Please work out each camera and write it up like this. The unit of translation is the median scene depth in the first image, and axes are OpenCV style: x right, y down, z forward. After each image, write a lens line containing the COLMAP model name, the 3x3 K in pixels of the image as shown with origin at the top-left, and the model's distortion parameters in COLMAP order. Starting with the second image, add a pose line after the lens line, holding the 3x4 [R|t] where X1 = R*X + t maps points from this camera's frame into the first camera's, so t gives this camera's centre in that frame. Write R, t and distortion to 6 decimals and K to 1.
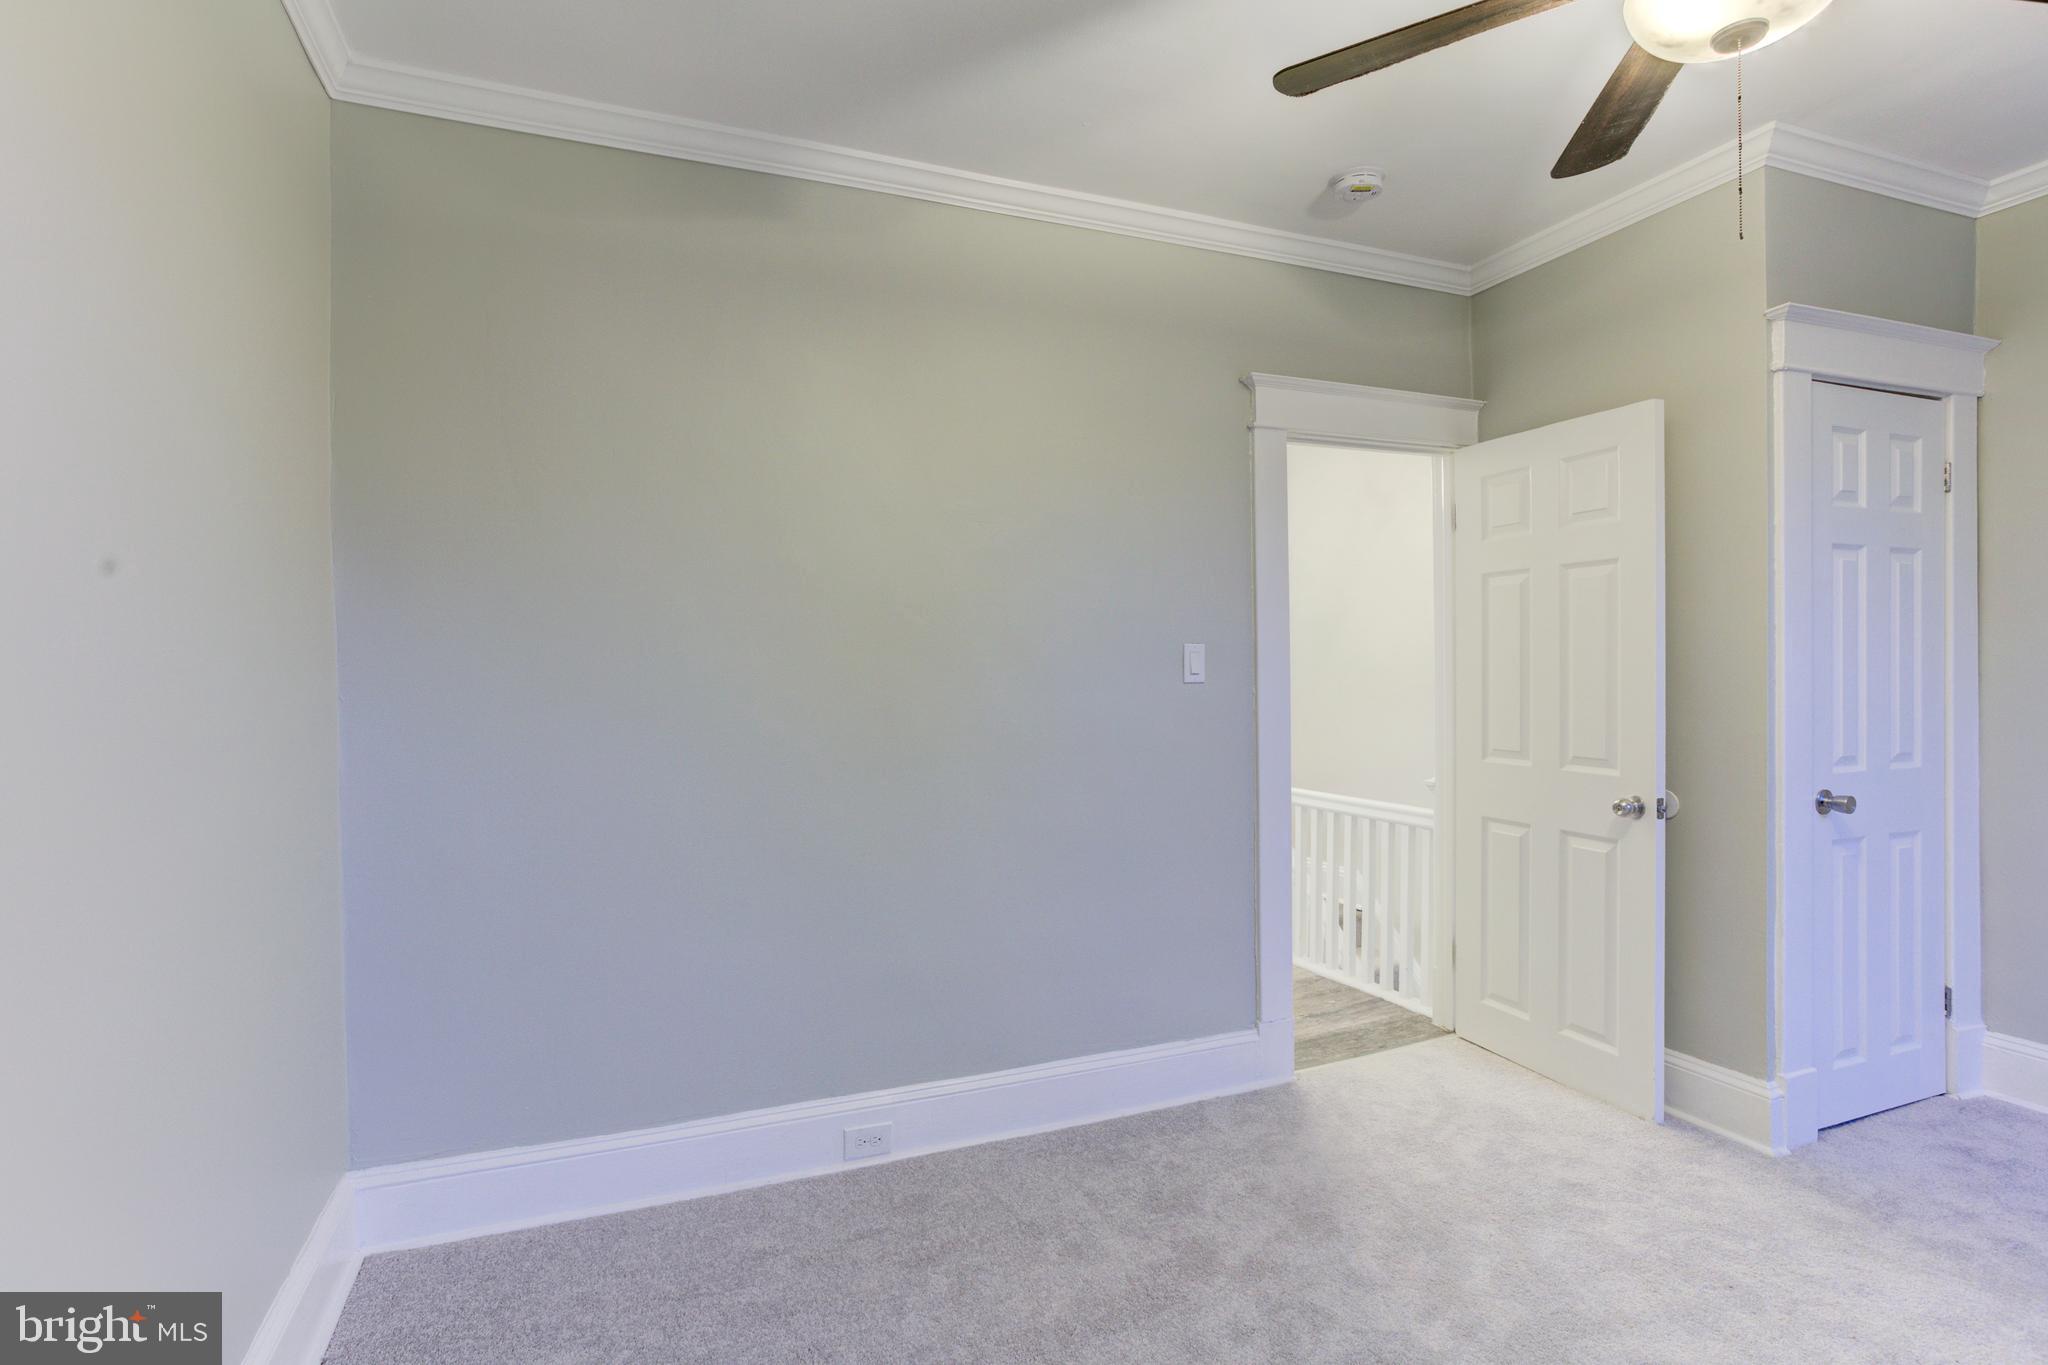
lens RADIAL K [[1017.7, 0, 1019.2], [0, 1017.7, 675.3], [0, 0, 1]] dist [-0.046025, 0.030952]
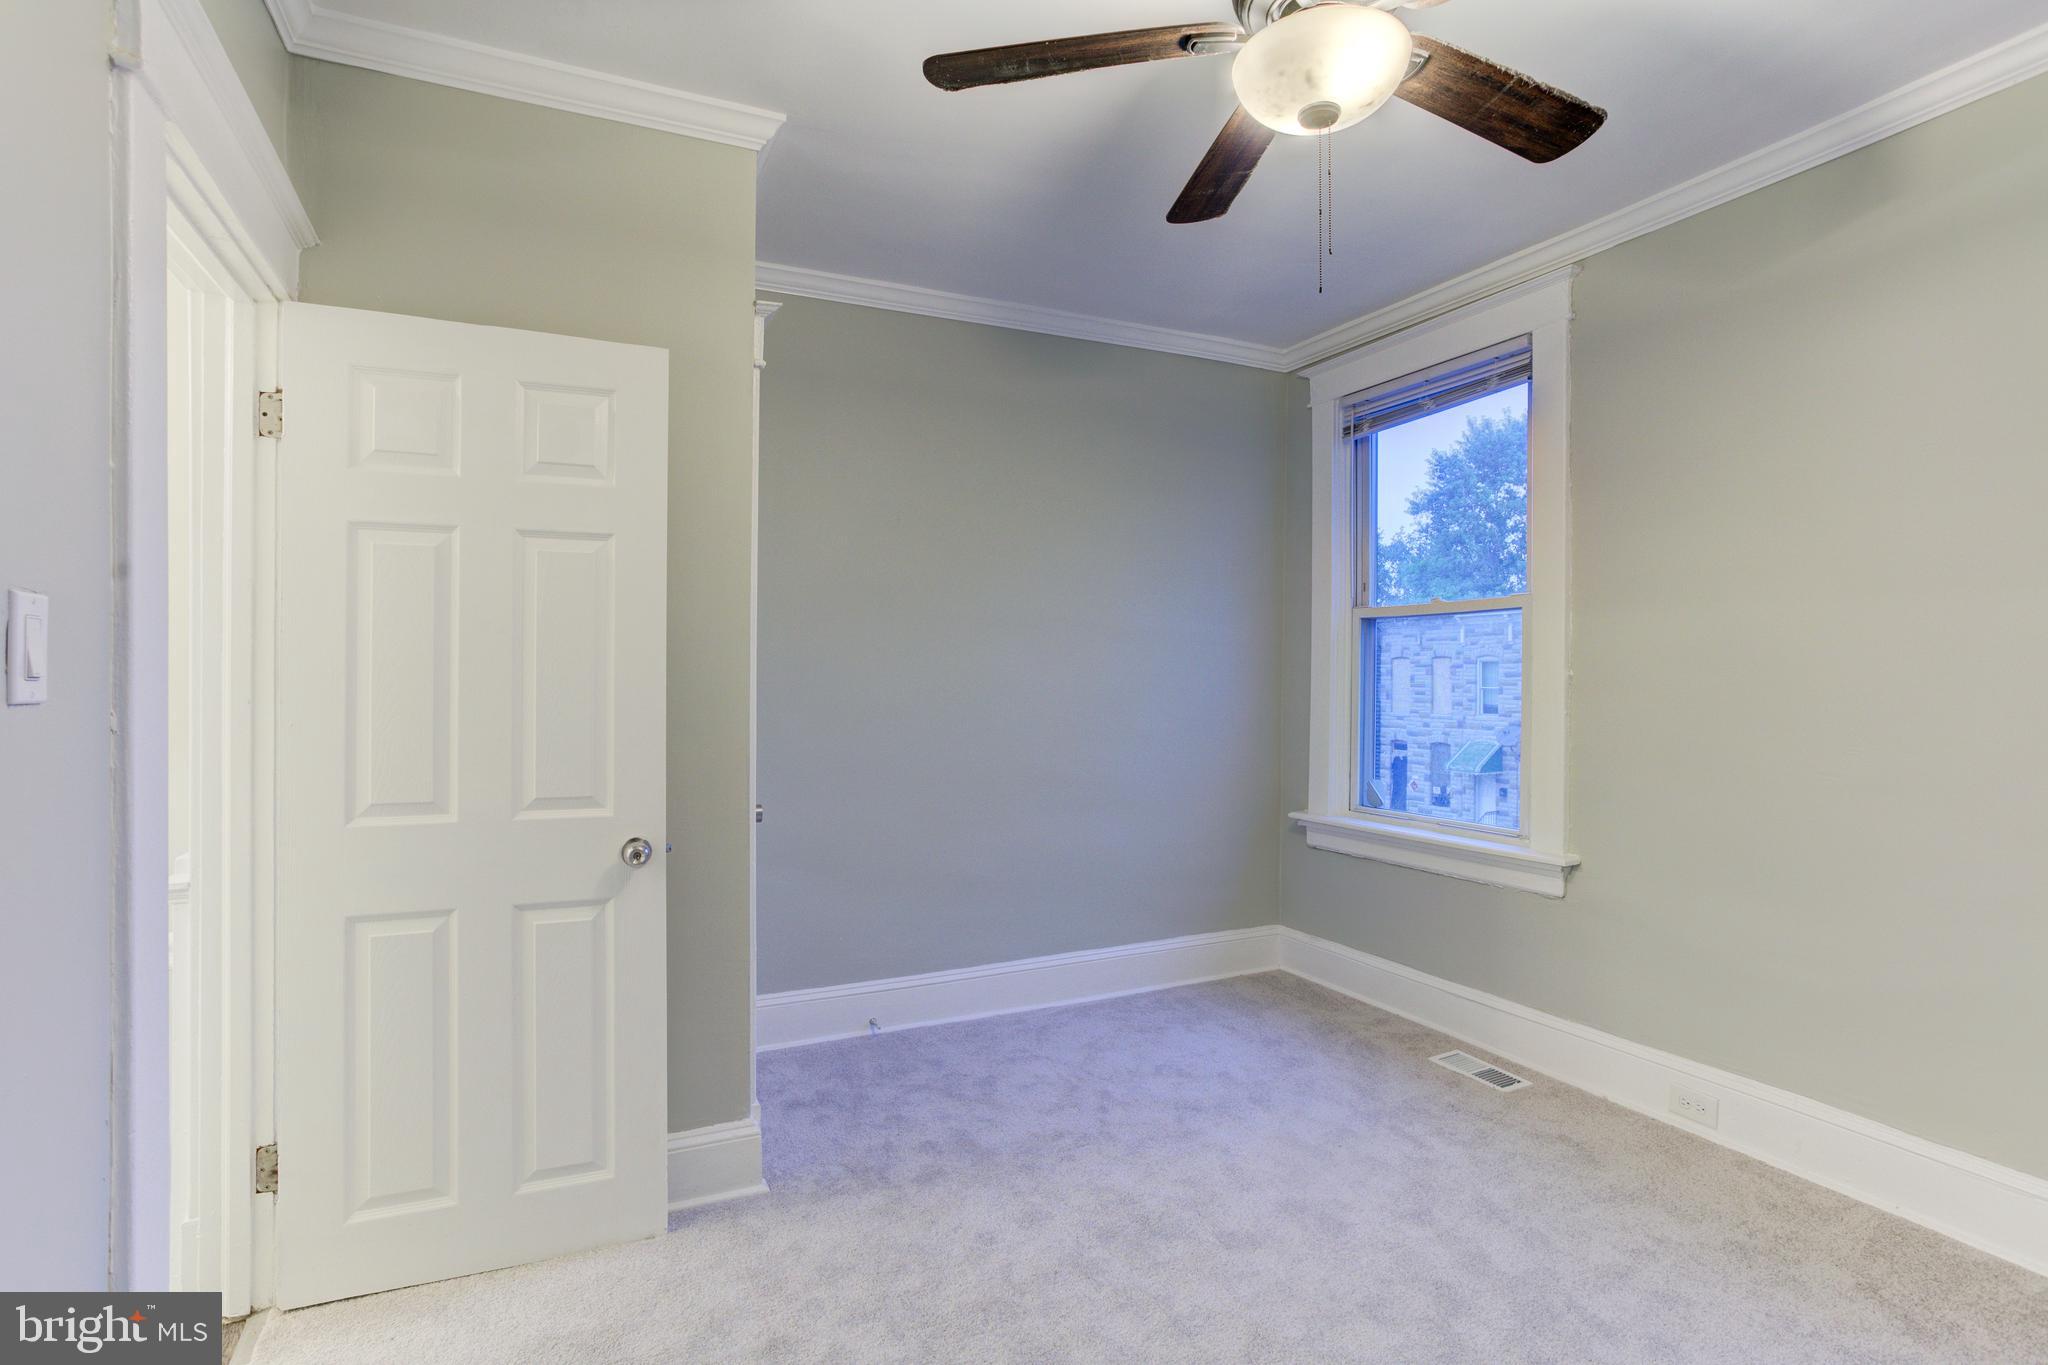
lens RADIAL K [[1017.7, 0, 1059.0], [0, 1017.7, 679.6], [0, 0, 1]] dist [-0.046025, 0.030952]
pose [[-0.047448, 0.006316, 0.998854, -0.196745], [0.007904, 0.999951, -0.005948, 0.002636], [-0.998842, 0.007613, -0.047496, 0.696484]]
